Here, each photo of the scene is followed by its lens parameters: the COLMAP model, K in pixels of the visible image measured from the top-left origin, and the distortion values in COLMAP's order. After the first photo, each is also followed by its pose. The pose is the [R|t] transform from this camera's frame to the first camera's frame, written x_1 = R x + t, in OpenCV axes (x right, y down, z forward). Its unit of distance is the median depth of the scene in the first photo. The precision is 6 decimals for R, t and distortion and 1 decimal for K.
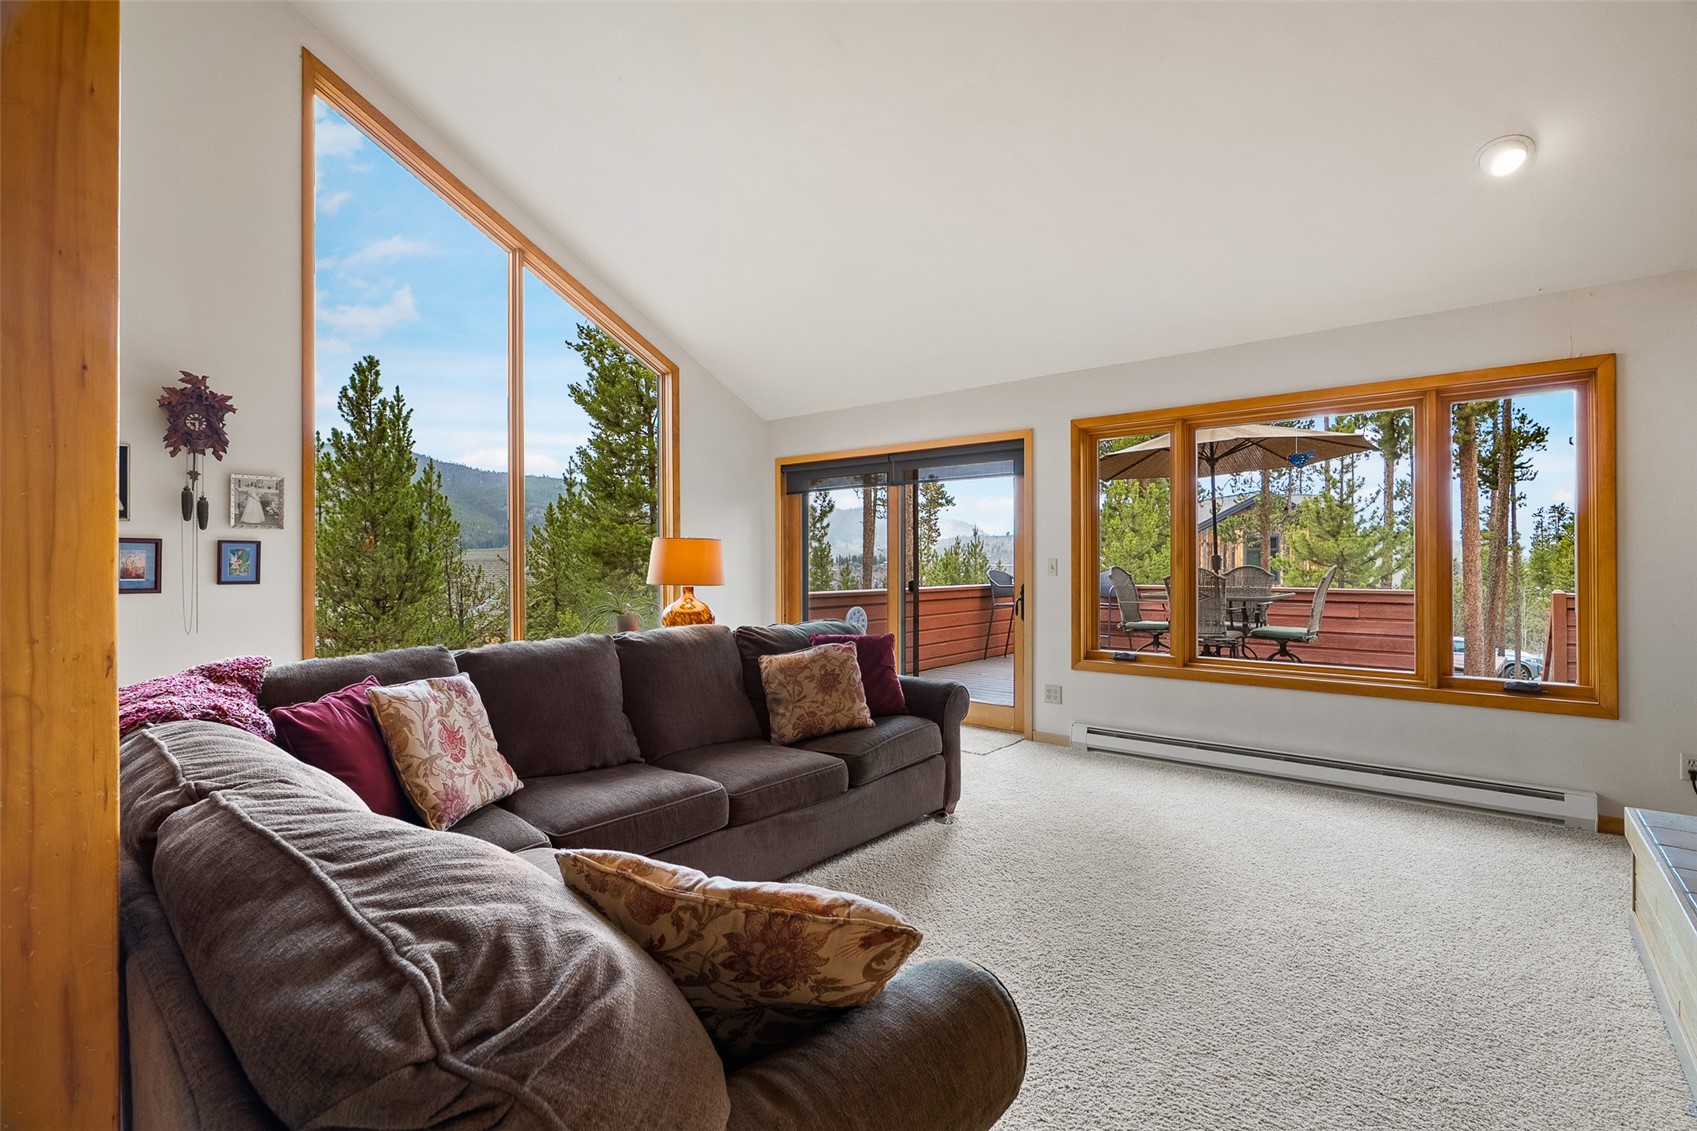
lens RADIAL K [[757.2, 0, 877.3], [0, 757.2, 556.9], [0, 0, 1]] dist [-0.003014, 0.000190]
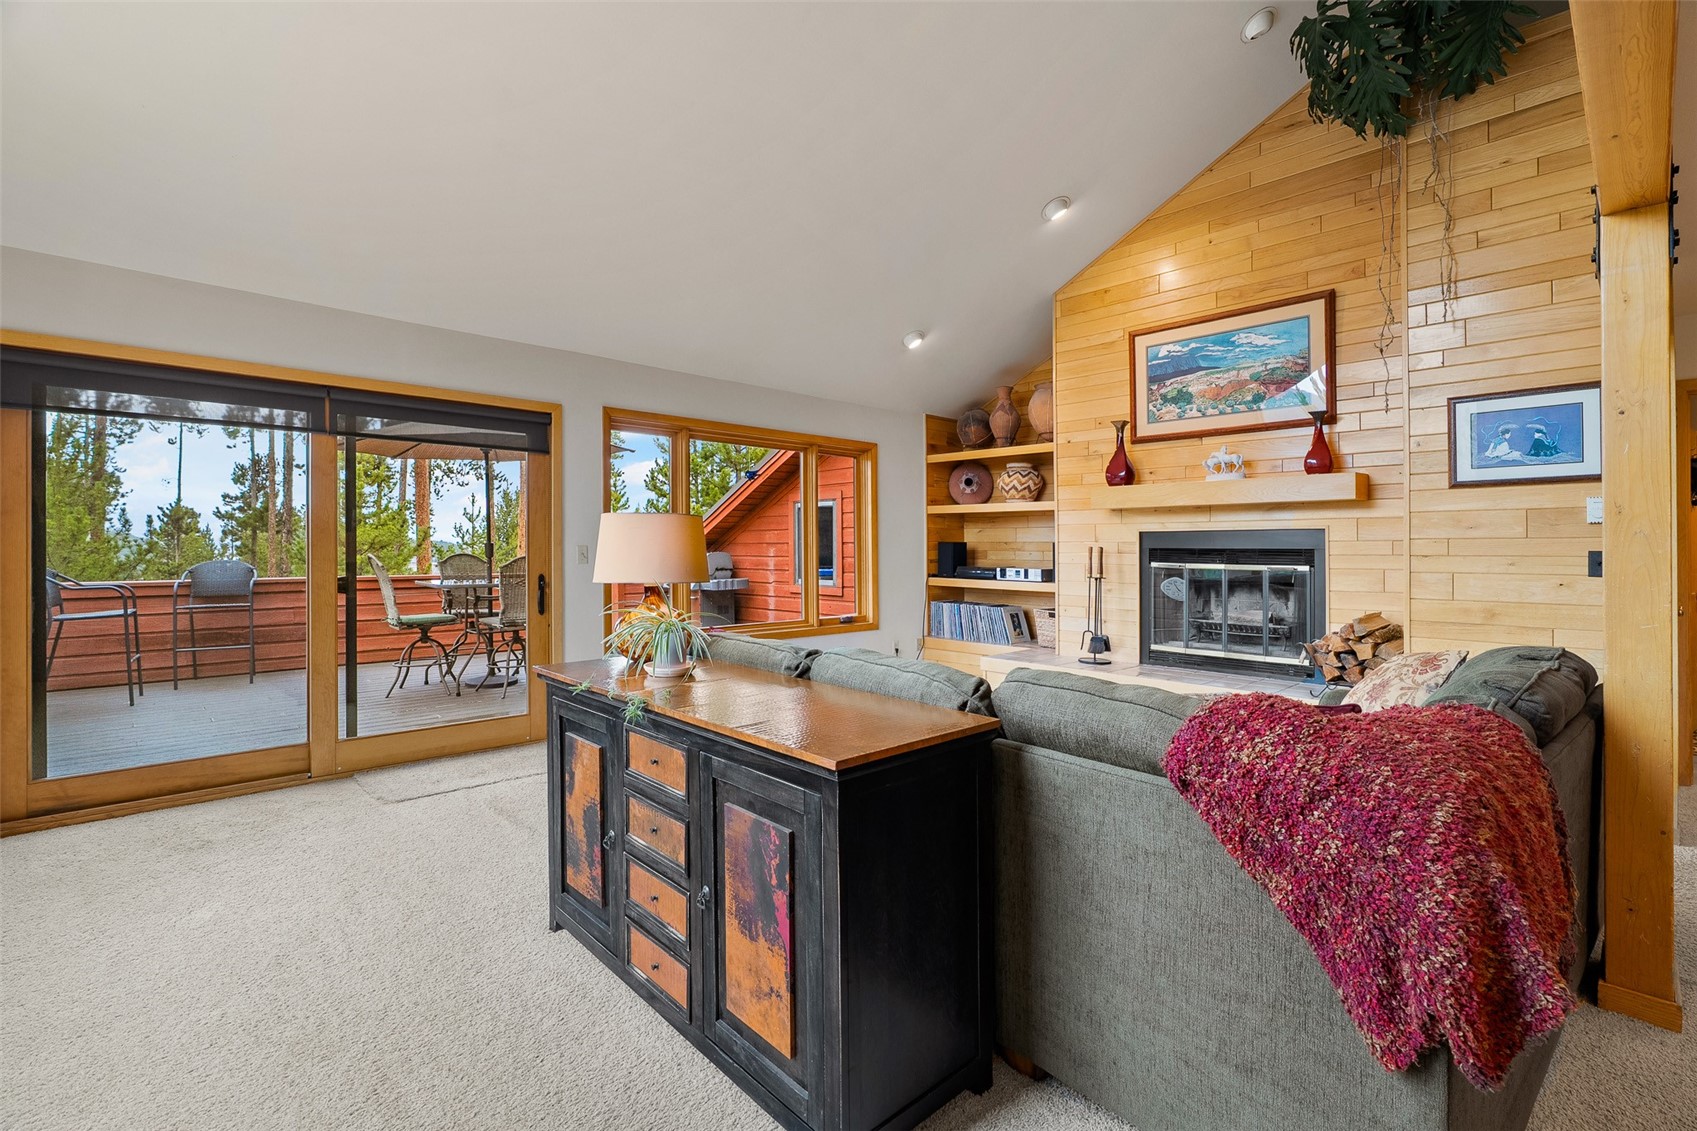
lens RADIAL K [[778.2, 0, 836.5], [0, 778.2, 543.6], [0, 0, 1]] dist [-0.002623, -0.000599]
pose [[0.144710, 0.008052, 0.989441, -0.666052], [-0.009354, 0.999933, -0.006769, 0.003600], [-0.989430, -0.008275, 0.144775, 0.517699]]
